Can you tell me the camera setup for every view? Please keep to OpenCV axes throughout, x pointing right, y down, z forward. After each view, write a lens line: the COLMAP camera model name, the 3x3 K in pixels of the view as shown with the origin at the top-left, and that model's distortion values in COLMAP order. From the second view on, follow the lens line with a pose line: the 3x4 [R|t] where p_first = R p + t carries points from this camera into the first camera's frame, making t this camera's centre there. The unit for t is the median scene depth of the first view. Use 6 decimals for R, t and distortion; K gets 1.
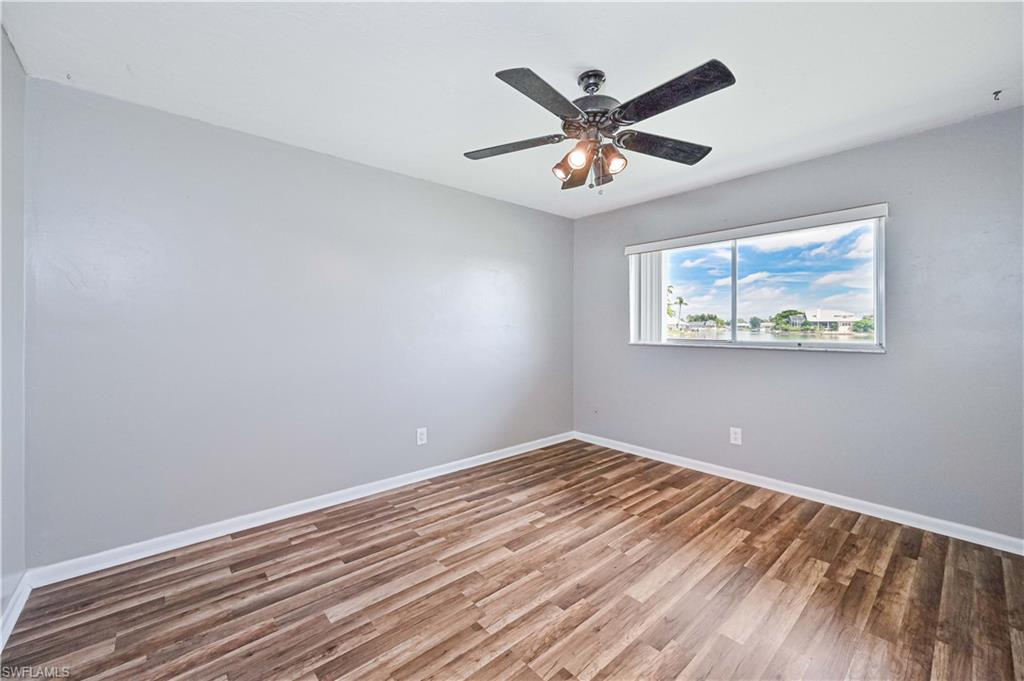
lens RADIAL K [[405.5, 0, 513.5], [0, 405.5, 336.1], [0, 0, 1]] dist [-0.001711, -0.000237]
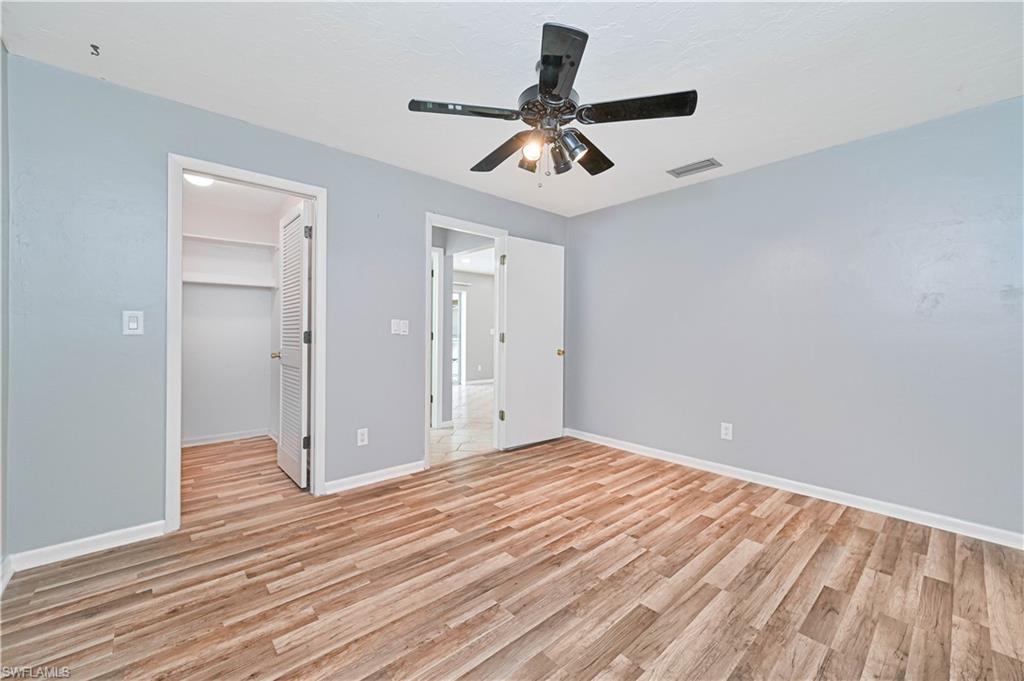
lens RADIAL K [[405.5, 0, 513.5], [0, 405.5, 336.1], [0, 0, 1]] dist [-0.001711, -0.000237]
pose [[-0.999949, -0.004460, -0.009093, 0.280813], [-0.004716, 0.999588, 0.028296, 0.005755], [0.008963, 0.028338, -0.999558, 1.963691]]
